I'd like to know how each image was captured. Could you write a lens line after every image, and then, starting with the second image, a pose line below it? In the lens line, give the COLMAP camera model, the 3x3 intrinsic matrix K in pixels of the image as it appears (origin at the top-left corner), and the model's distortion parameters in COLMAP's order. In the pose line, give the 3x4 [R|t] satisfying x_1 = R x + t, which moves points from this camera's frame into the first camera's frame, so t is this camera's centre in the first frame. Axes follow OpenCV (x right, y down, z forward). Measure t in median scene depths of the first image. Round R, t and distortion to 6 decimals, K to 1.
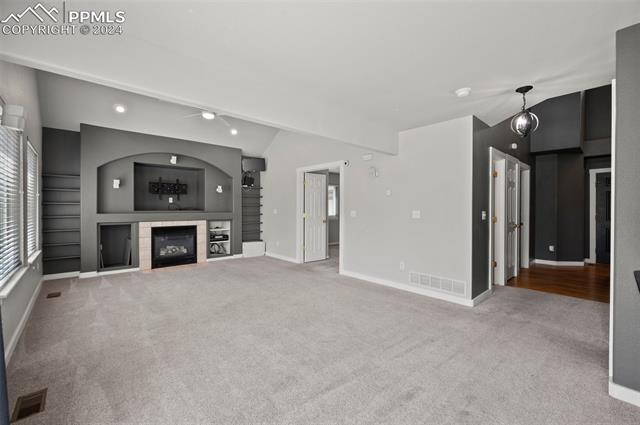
lens RADIAL K [[270.9, 0, 320.5], [0, 270.9, 209.0], [0, 0, 1]] dist [-0.001351, -0.000211]
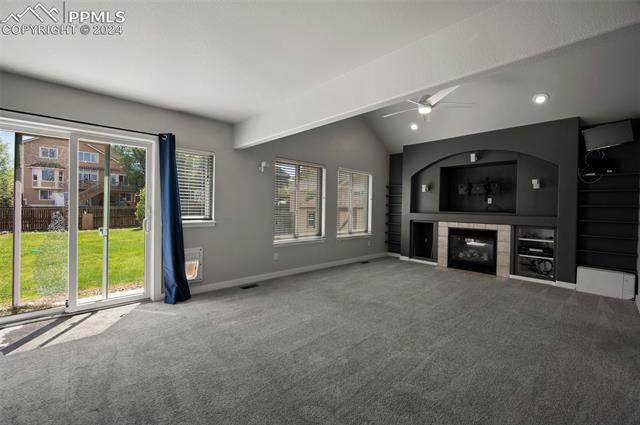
lens RADIAL K [[270.9, 0, 321.2], [0, 270.9, 211.8], [0, 0, 1]] dist [-0.001351, -0.000211]
pose [[0.016075, 0.012829, -0.999788, 0.407152], [-0.020311, 0.999716, 0.012502, 0.004461], [0.999664, 0.020106, 0.016331, 0.490615]]
